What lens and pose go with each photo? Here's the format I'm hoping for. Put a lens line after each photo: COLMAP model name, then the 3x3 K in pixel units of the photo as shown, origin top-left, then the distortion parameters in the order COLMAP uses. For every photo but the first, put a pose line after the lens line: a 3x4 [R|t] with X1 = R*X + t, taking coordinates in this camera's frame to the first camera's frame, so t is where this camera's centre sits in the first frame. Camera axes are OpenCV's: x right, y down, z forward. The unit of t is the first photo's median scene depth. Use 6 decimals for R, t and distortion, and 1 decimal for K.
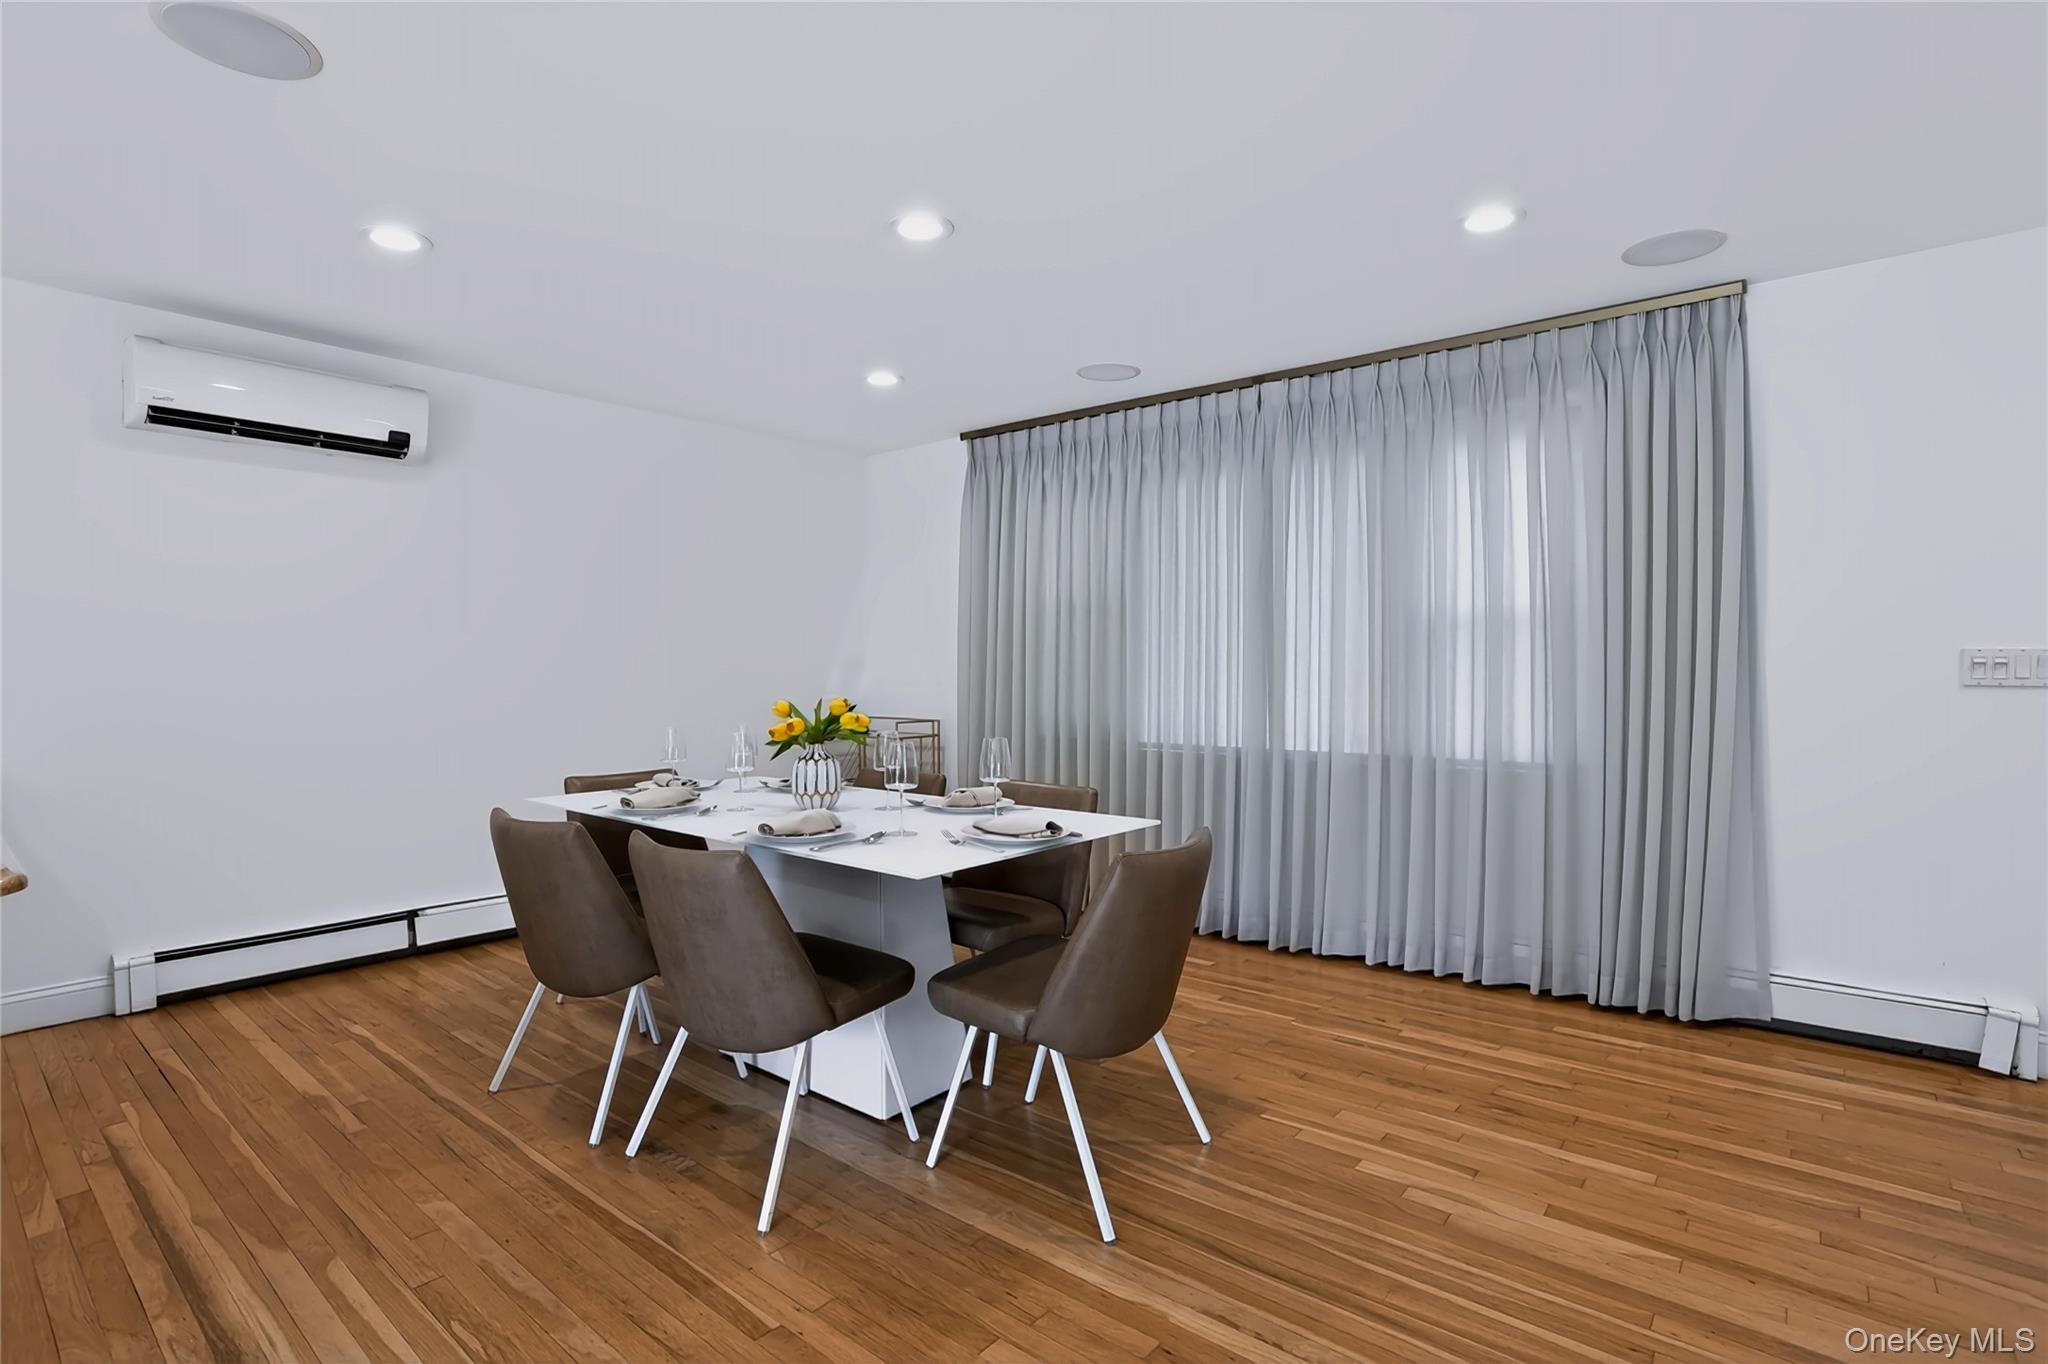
lens RADIAL K [[983.3, 0, 1024.0], [0, 983.3, 682.0], [0, 0, 1]] dist [-0.065889, 0.024400]
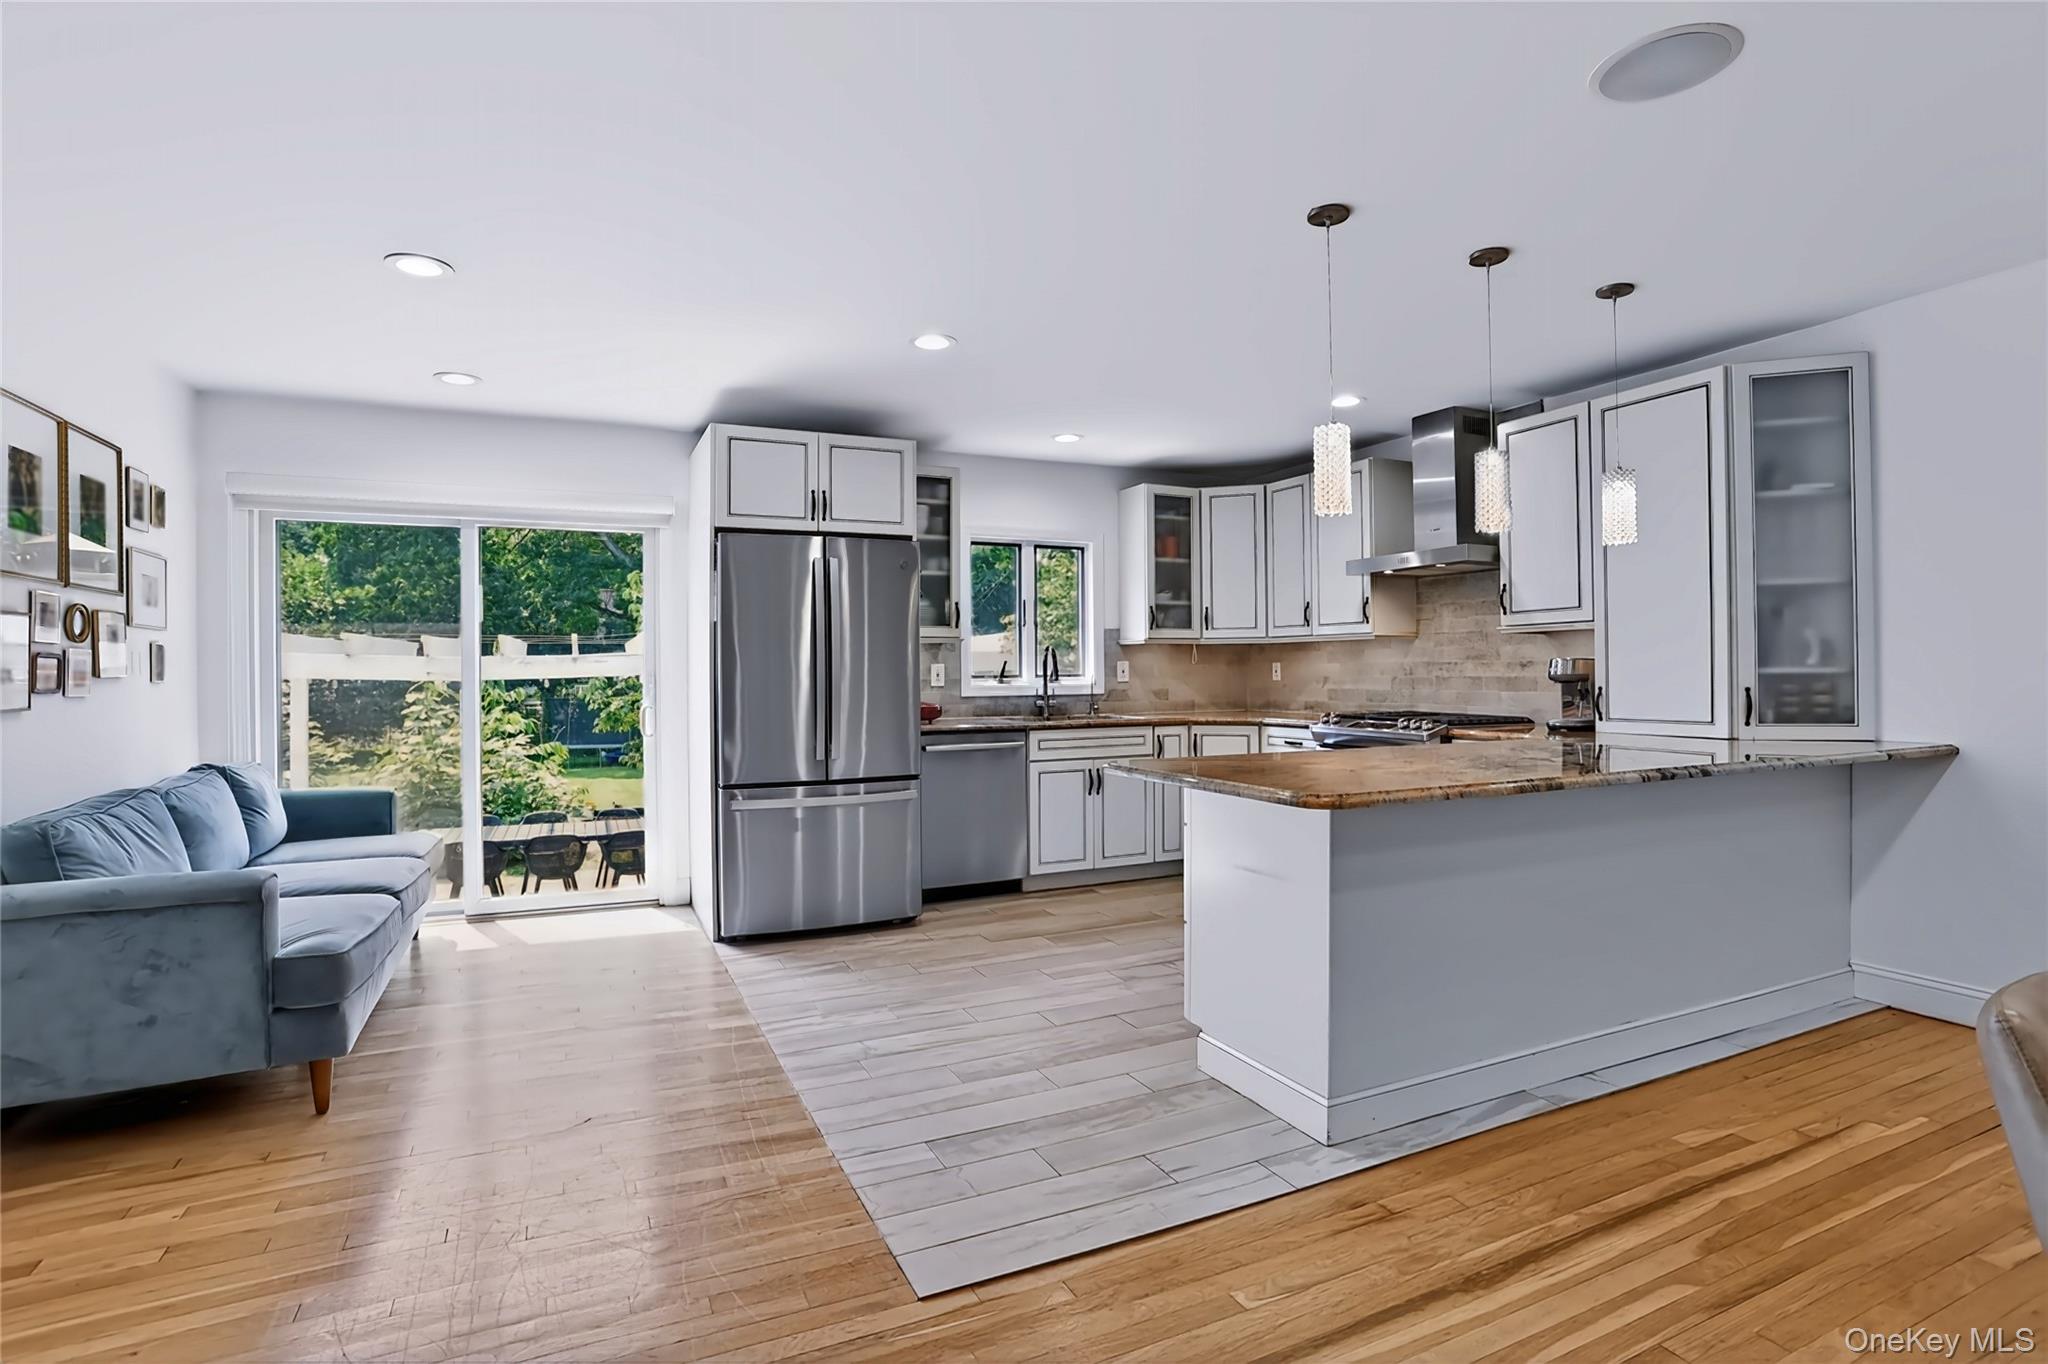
lens RADIAL K [[983.3, 0, 1024.0], [0, 983.3, 682.0], [0, 0, 1]] dist [-0.065889, 0.024400]
pose [[-0.414631, 0.009242, -0.909943, 0.236014], [-0.007920, 0.999874, 0.013764, -0.002936], [0.909955, 0.012914, -0.414505, 0.444647]]
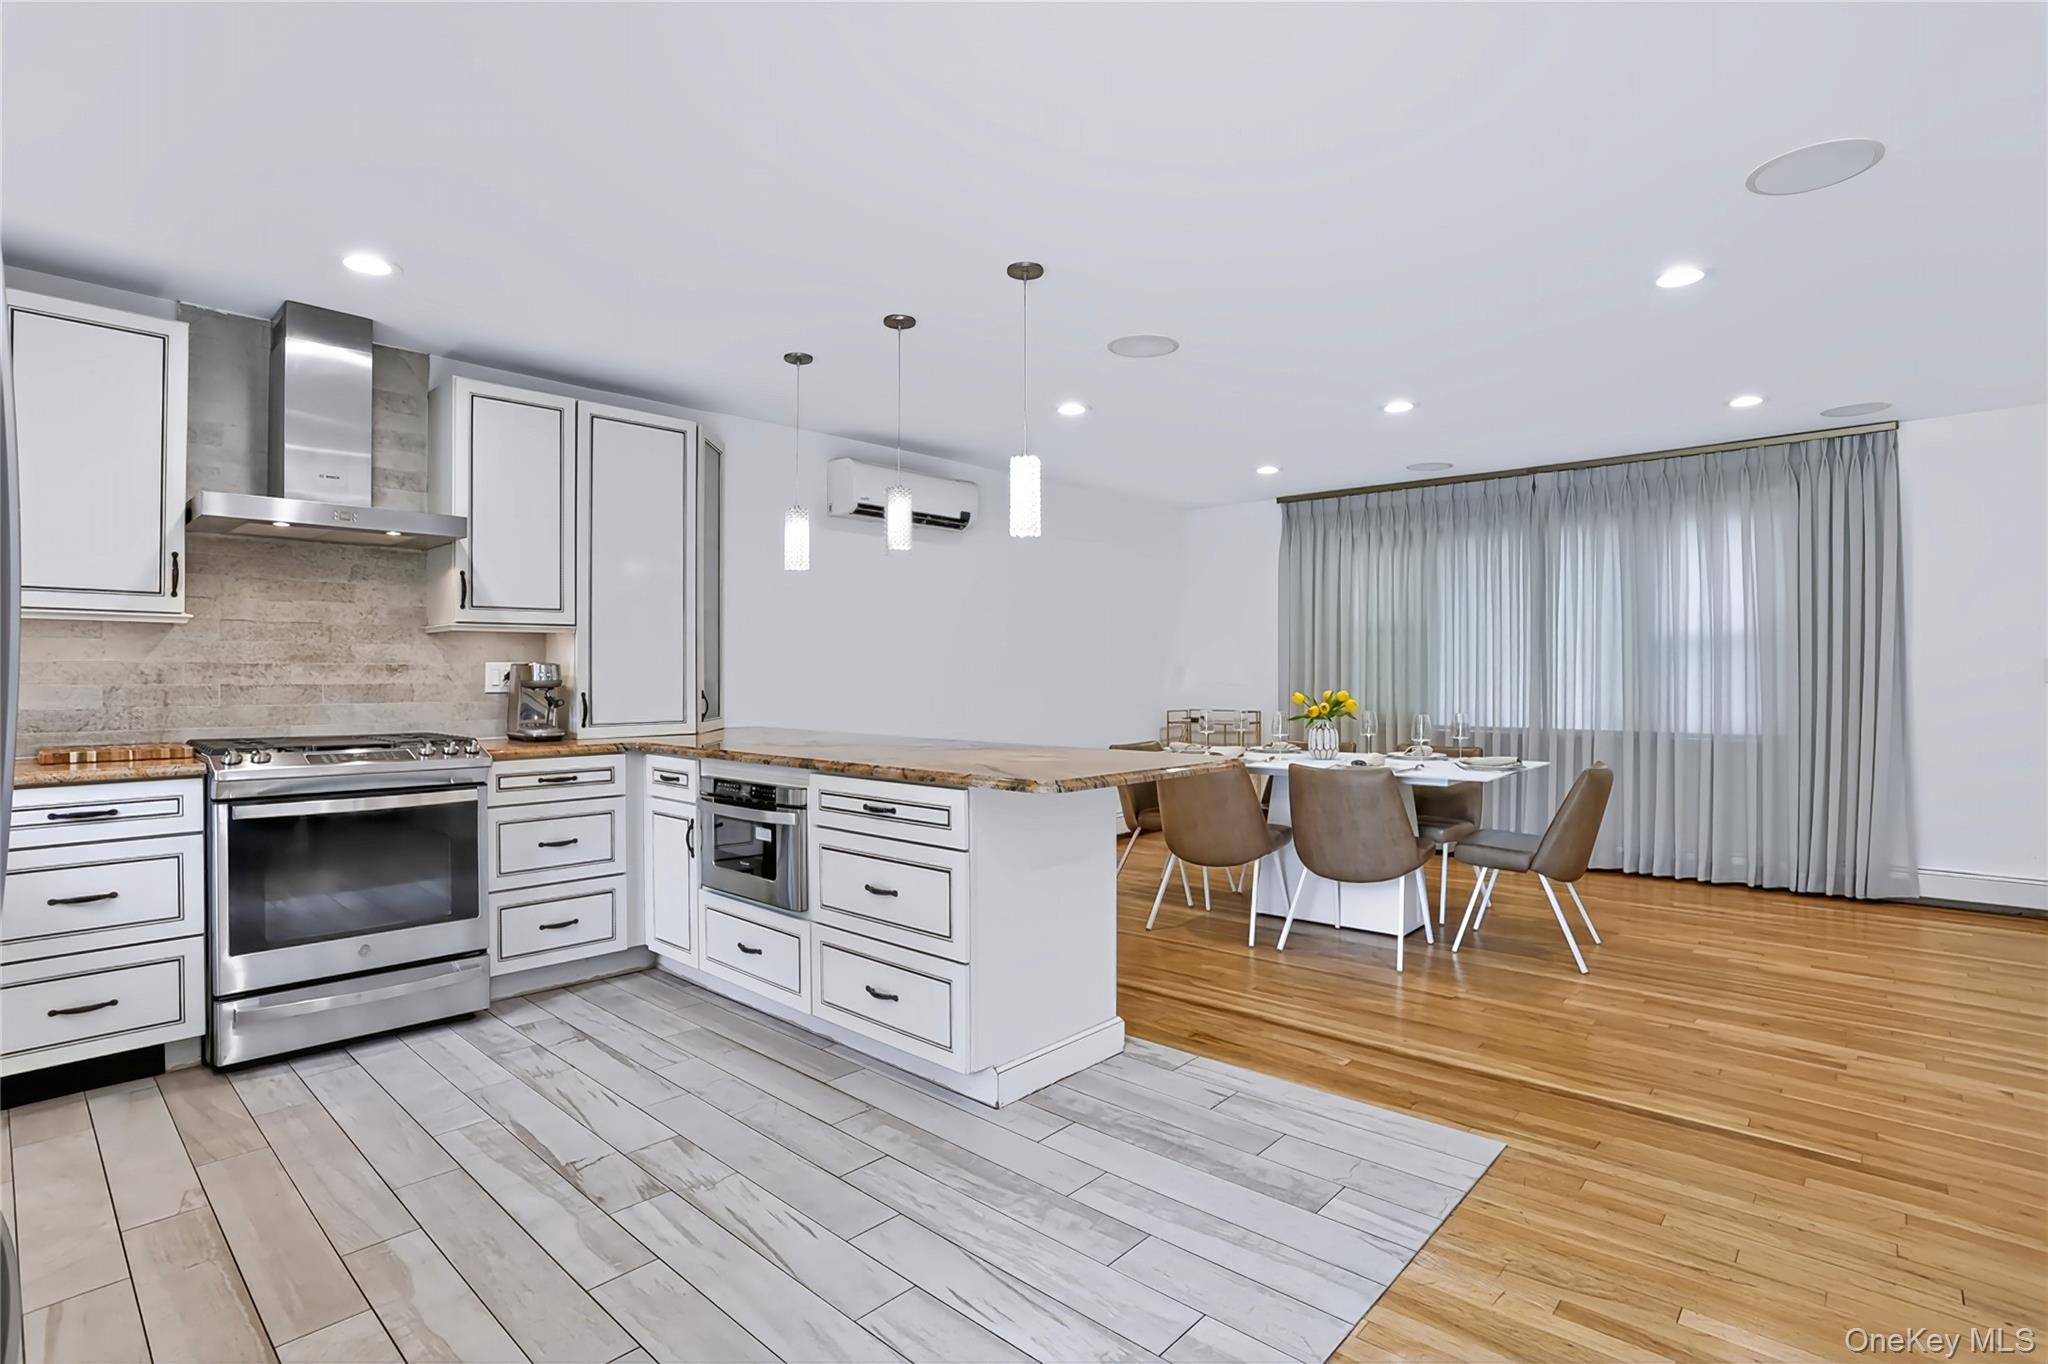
lens RADIAL K [[983.3, 0, 1024.0], [0, 983.3, 682.0], [0, 0, 1]] dist [-0.065889, 0.024400]
pose [[0.998903, -0.002070, -0.046779, -0.560826], [0.001835, 0.999985, -0.005064, 0.007654], [0.046789, 0.004973, 0.998892, -0.570151]]
